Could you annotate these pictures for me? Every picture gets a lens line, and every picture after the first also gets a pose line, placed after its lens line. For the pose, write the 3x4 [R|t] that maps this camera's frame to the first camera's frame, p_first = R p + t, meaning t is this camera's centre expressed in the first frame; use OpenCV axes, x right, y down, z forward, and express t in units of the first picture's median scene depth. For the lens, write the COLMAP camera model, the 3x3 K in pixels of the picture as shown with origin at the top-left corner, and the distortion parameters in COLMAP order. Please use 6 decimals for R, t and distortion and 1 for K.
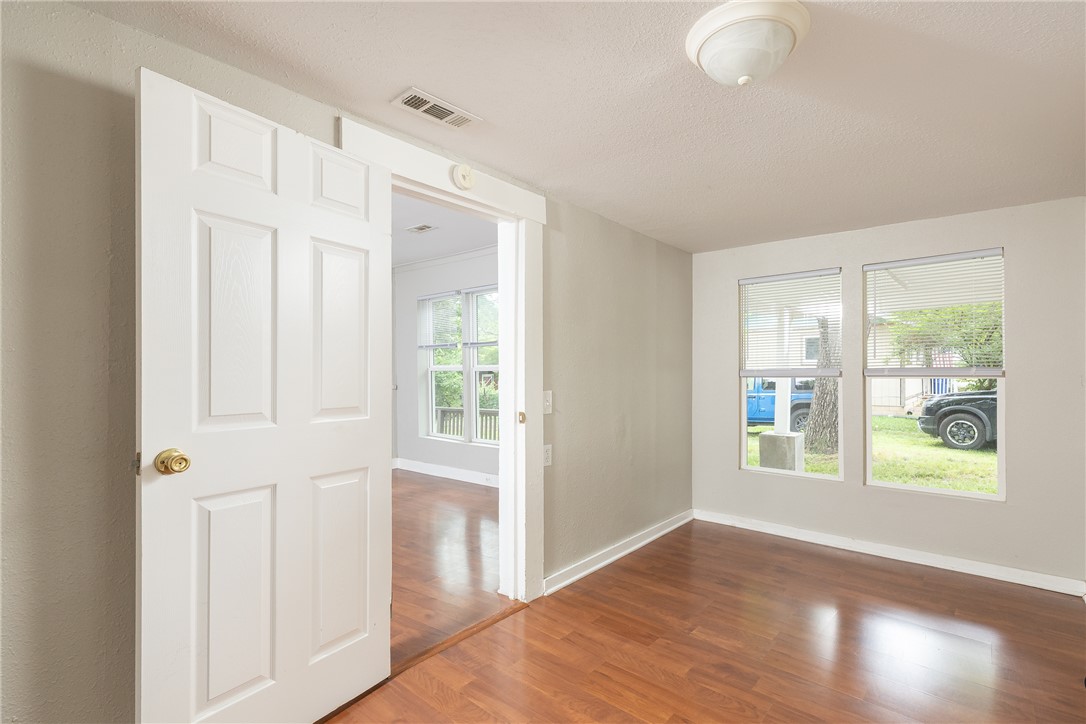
lens RADIAL K [[493.4, 0, 543.9], [0, 493.4, 378.4], [0, 0, 1]] dist [0.021015, 0.000398]
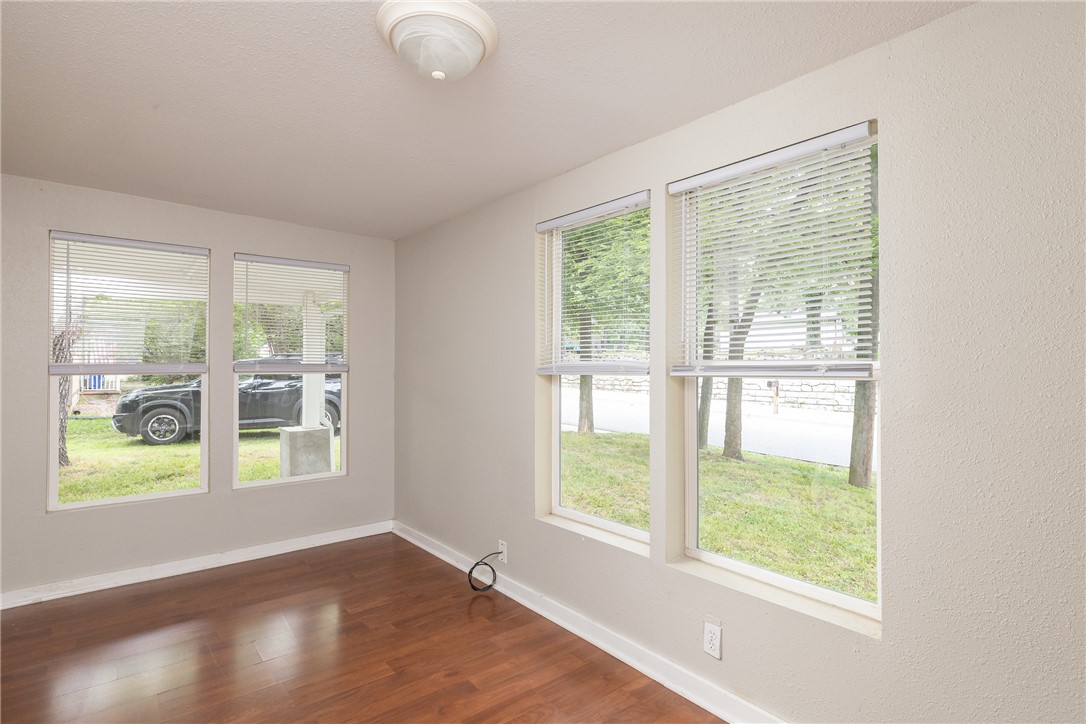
lens RADIAL K [[542.2, 0, 546.1], [0, 542.2, 365.7], [0, 0, 1]] dist [-0.000168, 0.000334]
pose [[0.177239, 0.002676, 0.984164, -0.077138], [0.007319, 0.999965, -0.004037, -0.002798], [-0.984141, 0.007918, 0.177213, 0.077419]]
